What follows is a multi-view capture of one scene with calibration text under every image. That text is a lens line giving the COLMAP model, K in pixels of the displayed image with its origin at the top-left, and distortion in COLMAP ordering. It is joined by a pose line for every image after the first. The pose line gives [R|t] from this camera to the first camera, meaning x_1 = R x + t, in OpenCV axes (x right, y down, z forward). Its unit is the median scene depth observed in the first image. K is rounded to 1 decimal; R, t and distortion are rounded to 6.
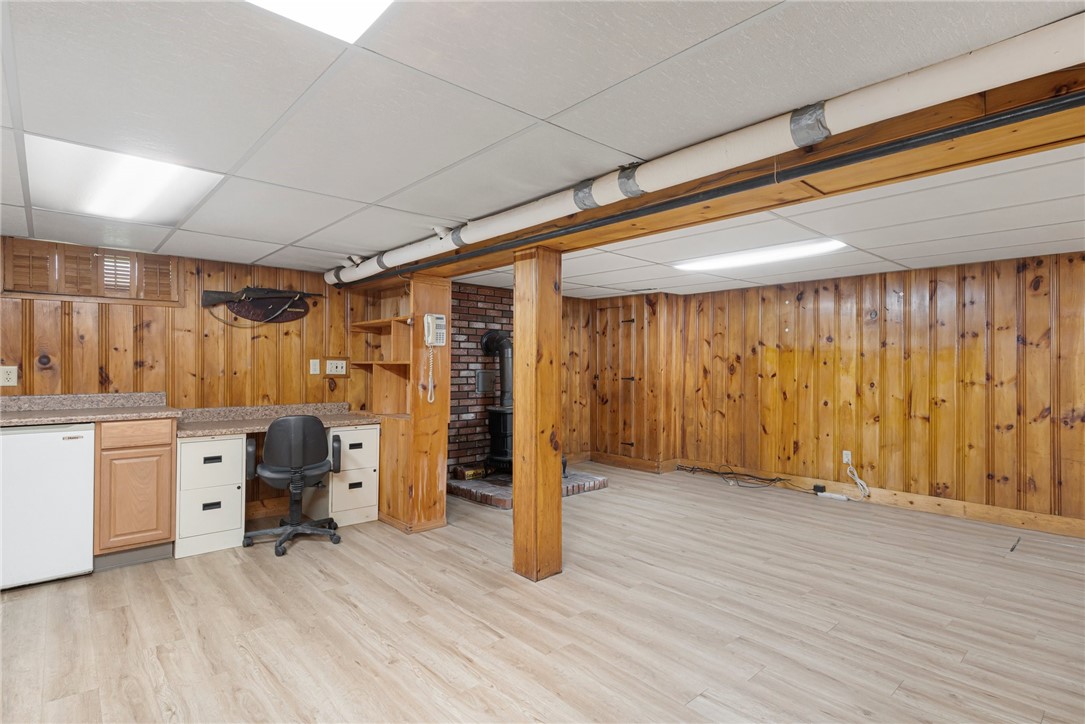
lens RADIAL K [[540.3, 0, 542.5], [0, 540.3, 362.0], [0, 0, 1]] dist [0.004972, 0.000257]
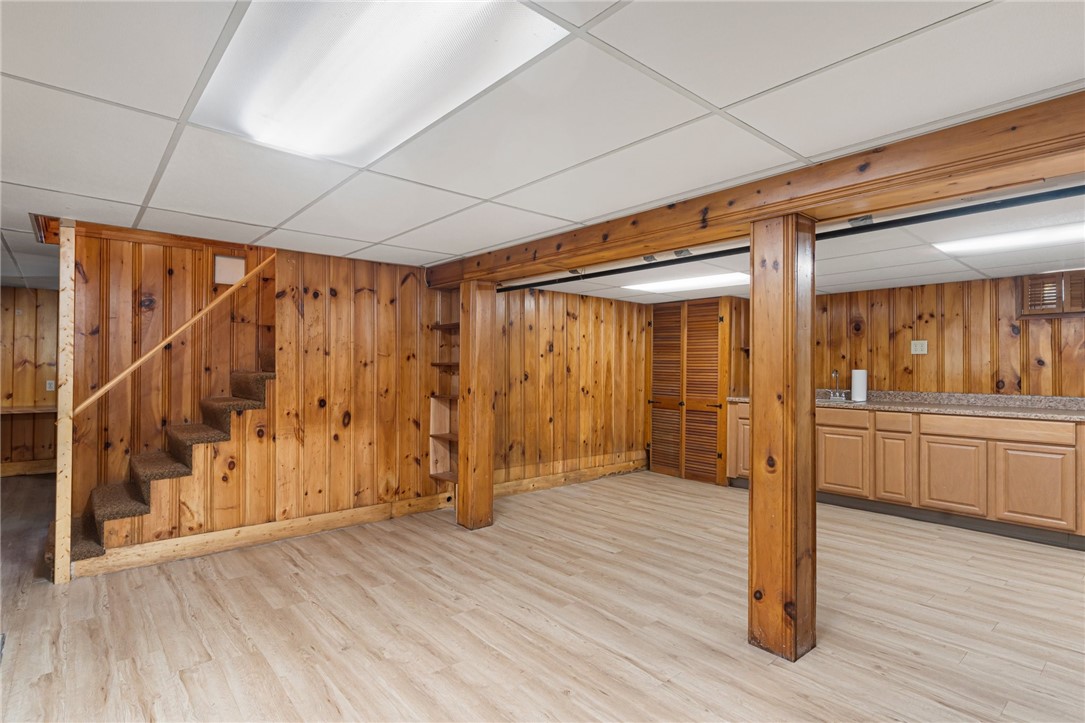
lens RADIAL K [[540.3, 0, 542.5], [0, 540.3, 361.5], [0, 0, 1]] dist [0.004972, 0.000257]
pose [[-0.999646, -0.011942, 0.023775, 0.269051], [-0.012357, 0.999772, -0.017411, 0.009863], [-0.023561, -0.017699, -0.999566, 1.531422]]
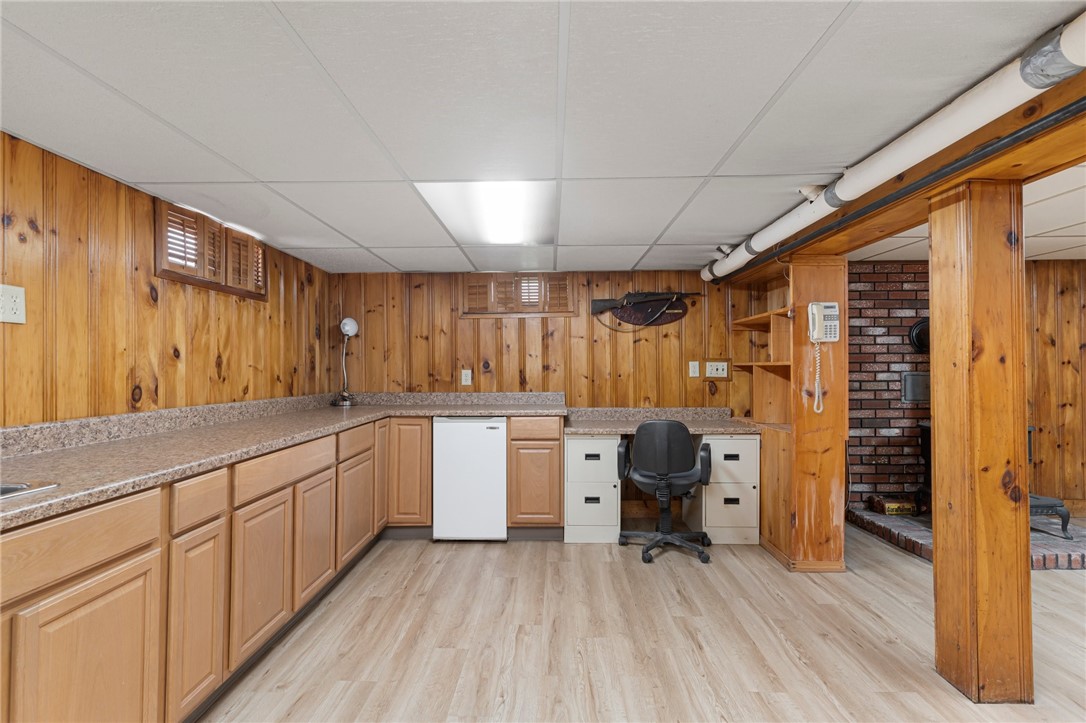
lens RADIAL K [[540.8, 0, 543.0], [0, 540.8, 361.5], [0, 0, 1]] dist [0.004972, 0.000257]
pose [[0.728681, -0.015520, -0.684677, 0.051492], [0.012286, 0.999879, -0.009589, 0.001637], [0.684743, -0.001425, 0.728783, 0.151105]]
